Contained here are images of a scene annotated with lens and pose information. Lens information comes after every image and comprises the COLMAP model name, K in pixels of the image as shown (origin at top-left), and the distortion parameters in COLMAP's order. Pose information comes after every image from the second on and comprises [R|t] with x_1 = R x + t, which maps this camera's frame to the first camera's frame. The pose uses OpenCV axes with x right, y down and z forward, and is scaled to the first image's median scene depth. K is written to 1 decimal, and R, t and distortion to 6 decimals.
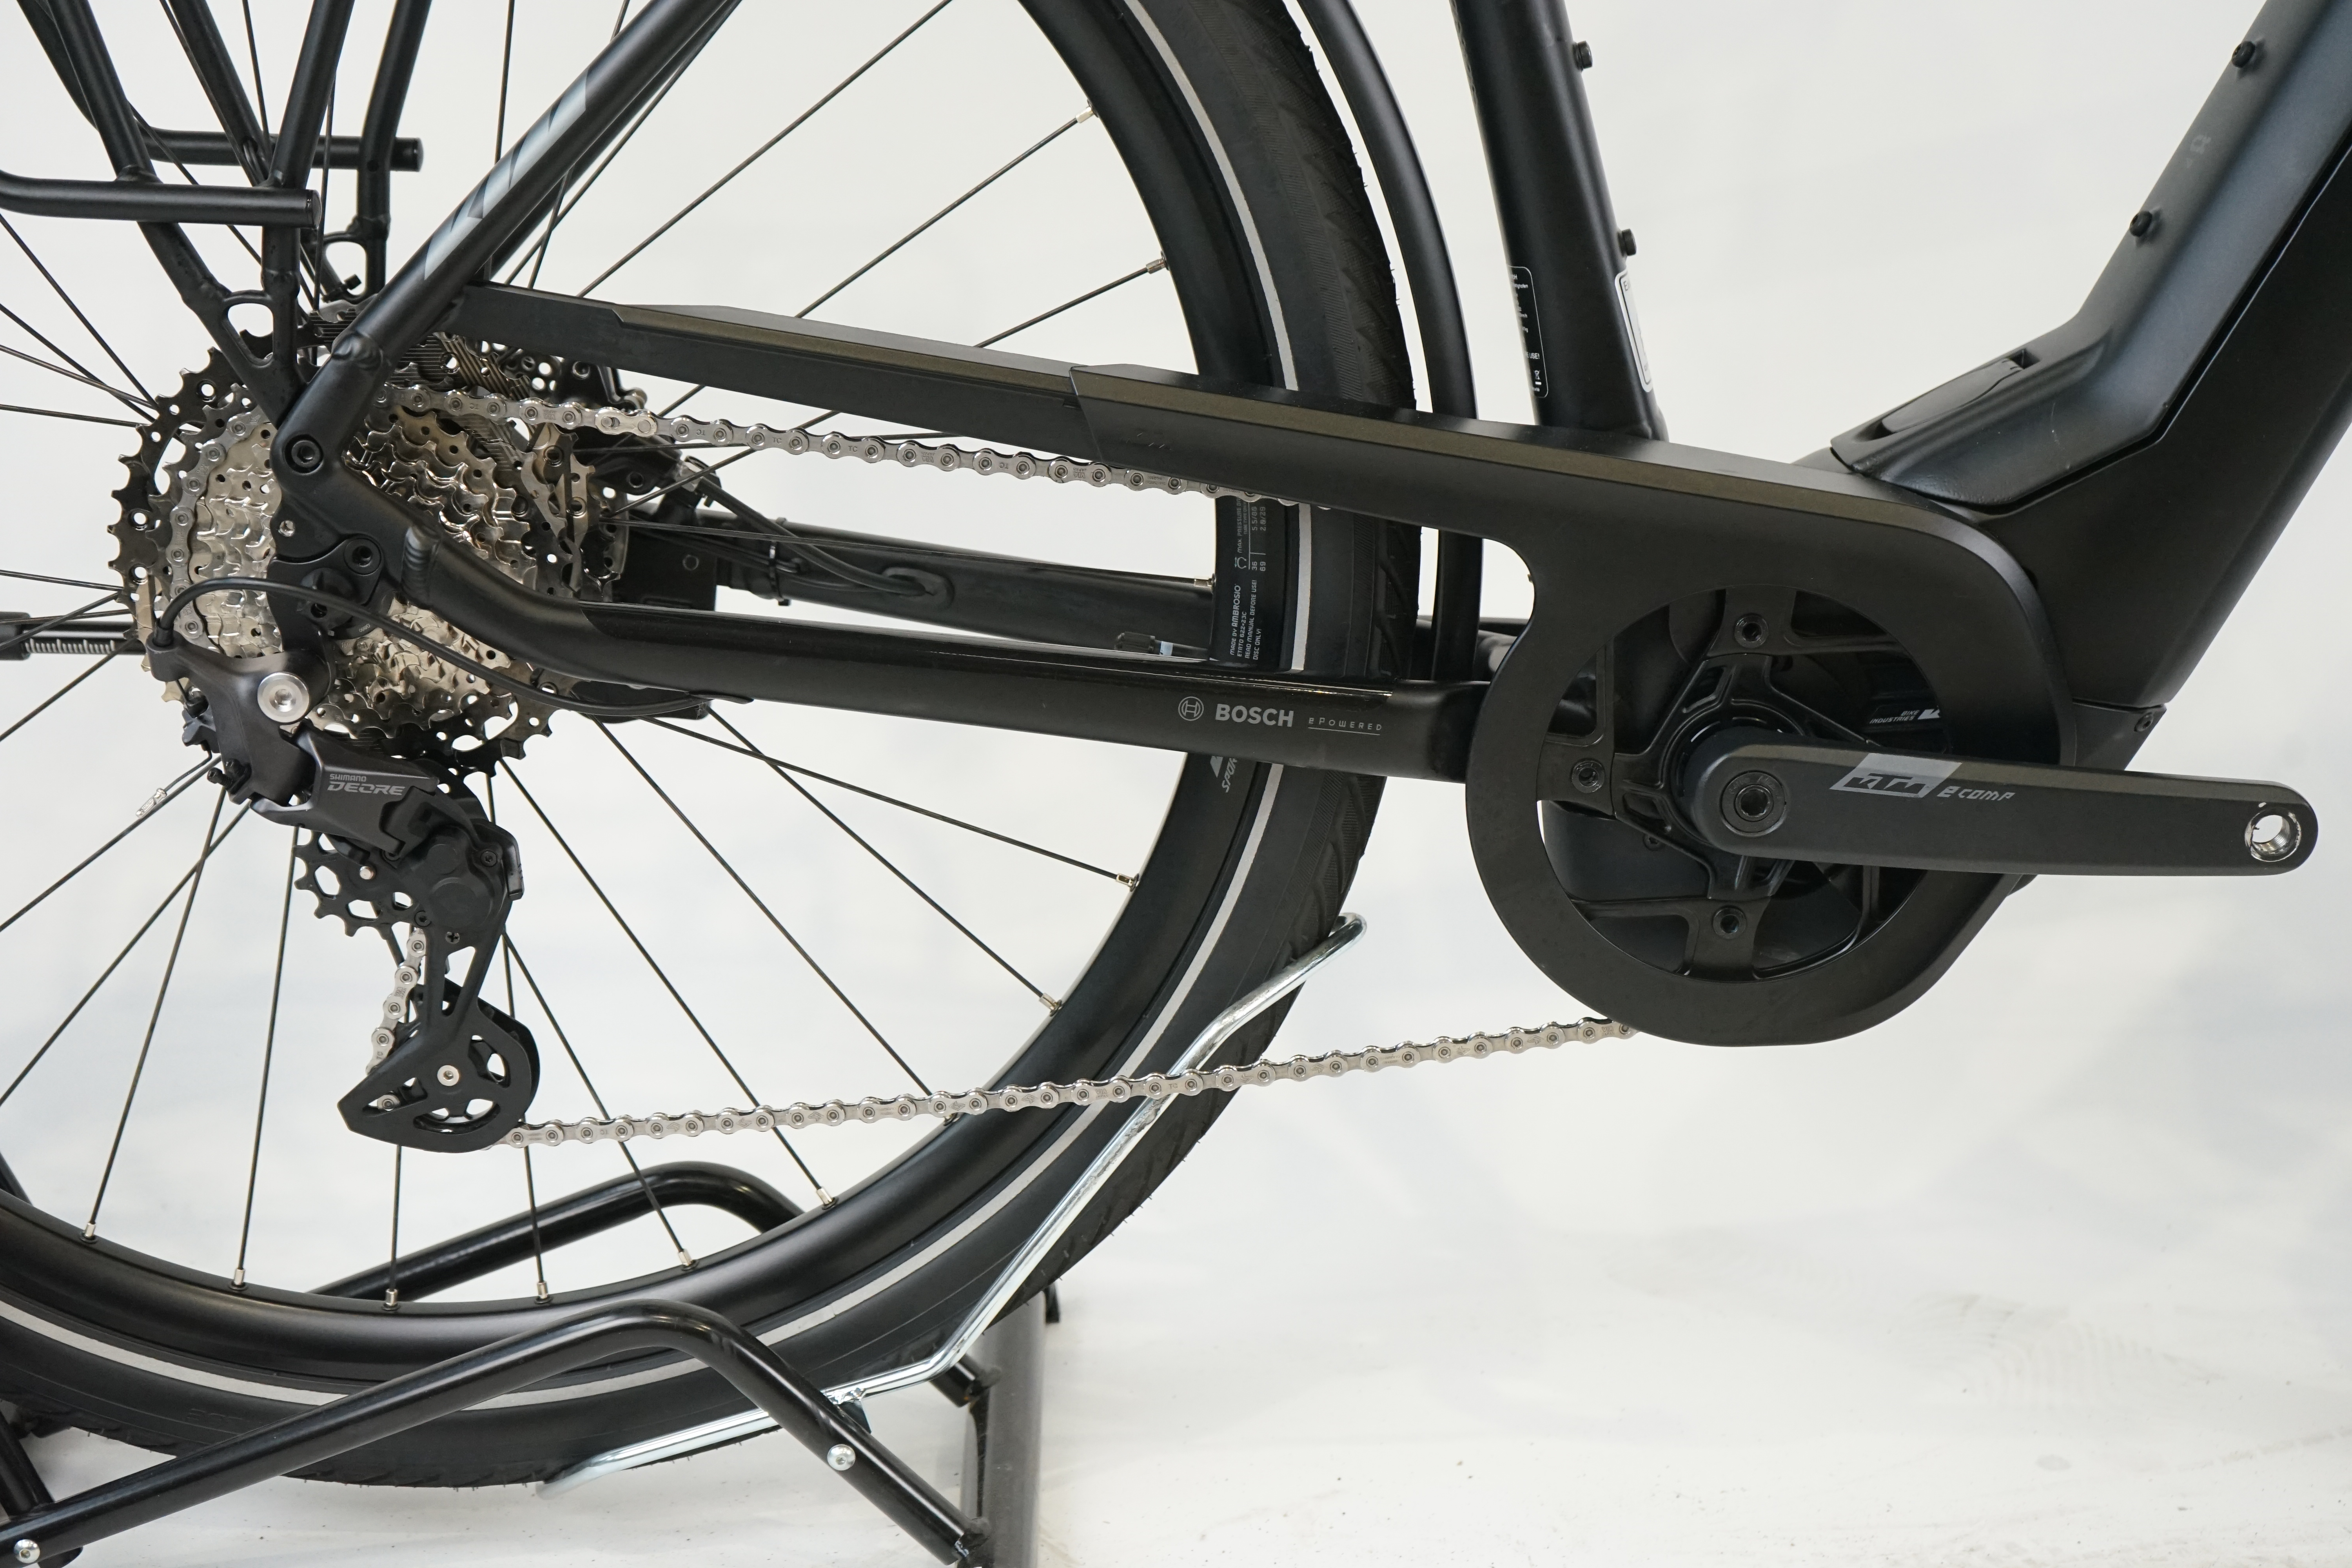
lens RADIAL K [[3479.0, 0, 1171.8], [0, 3479.0, 784.5], [0, 0, 1]] dist [-0.013395, 0.000000]
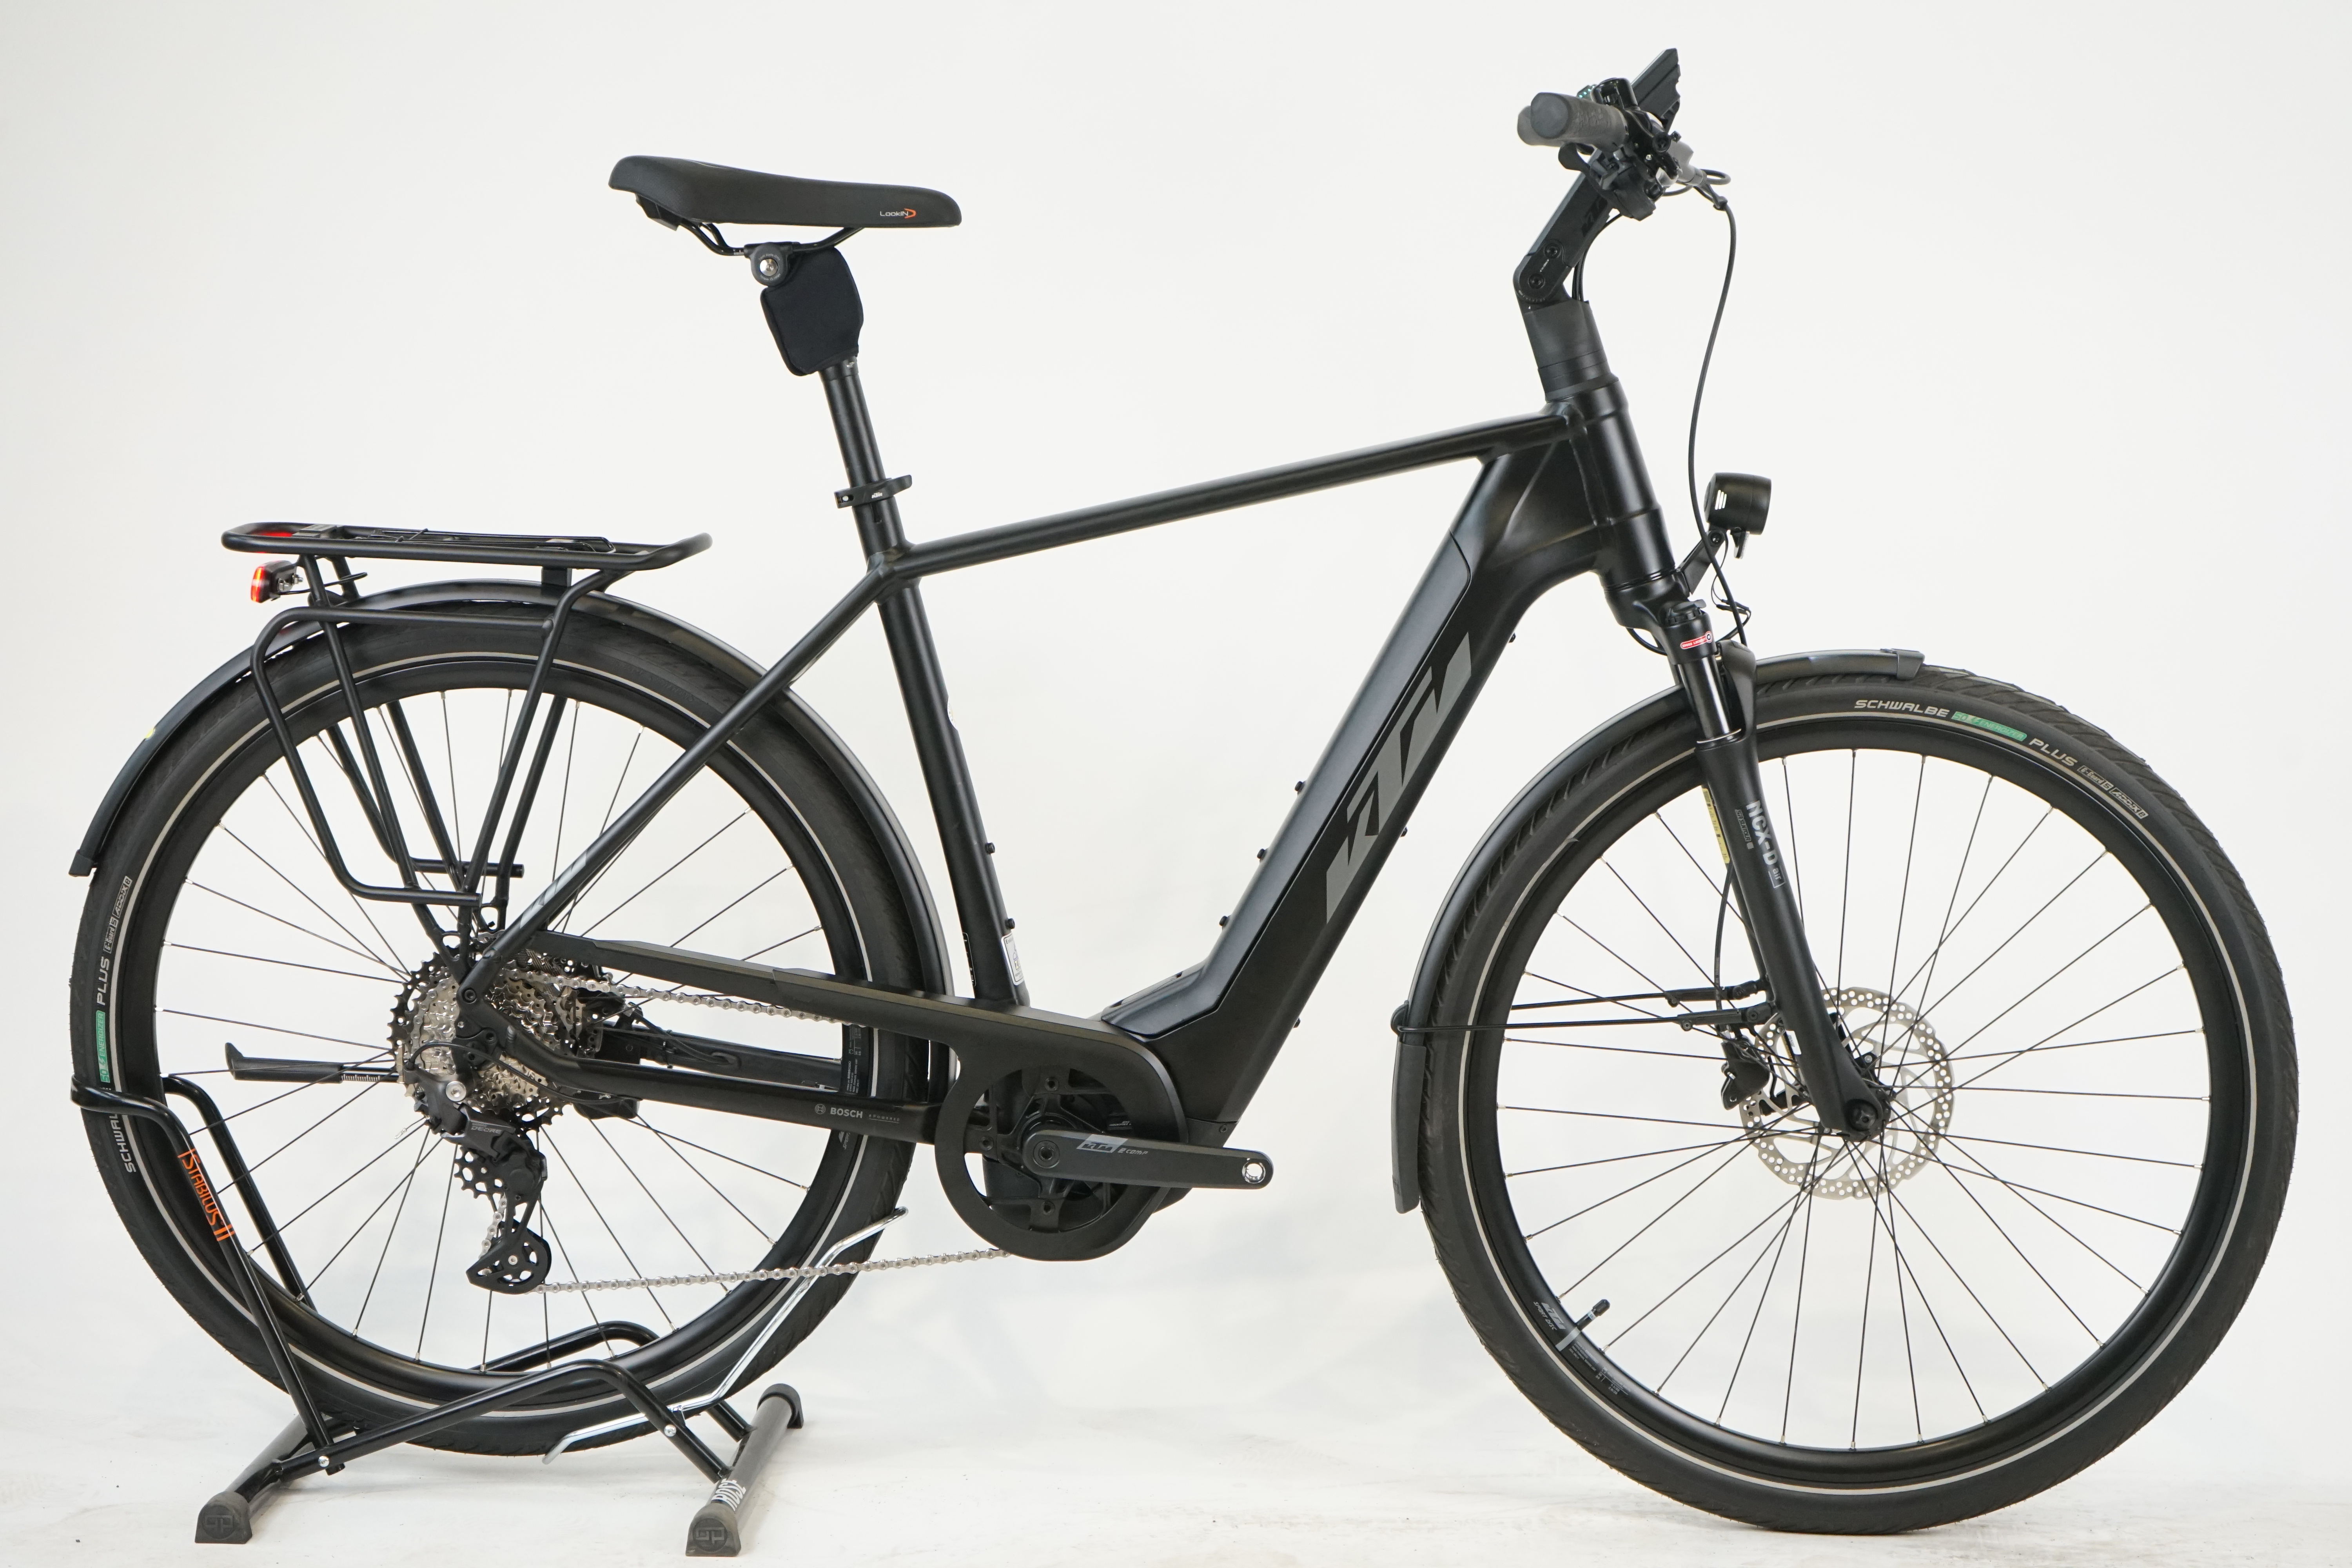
lens RADIAL K [[4318.0, 0, 1177.8], [0, 4318.0, 785.1], [0, 0, 1]] dist [-0.021646, 0.000000]
pose [[0.997409, 0.023491, -0.067997, 0.445854], [-0.033756, 0.987495, -0.153996, 0.206918], [0.063529, 0.155892, 0.985729, -1.962191]]
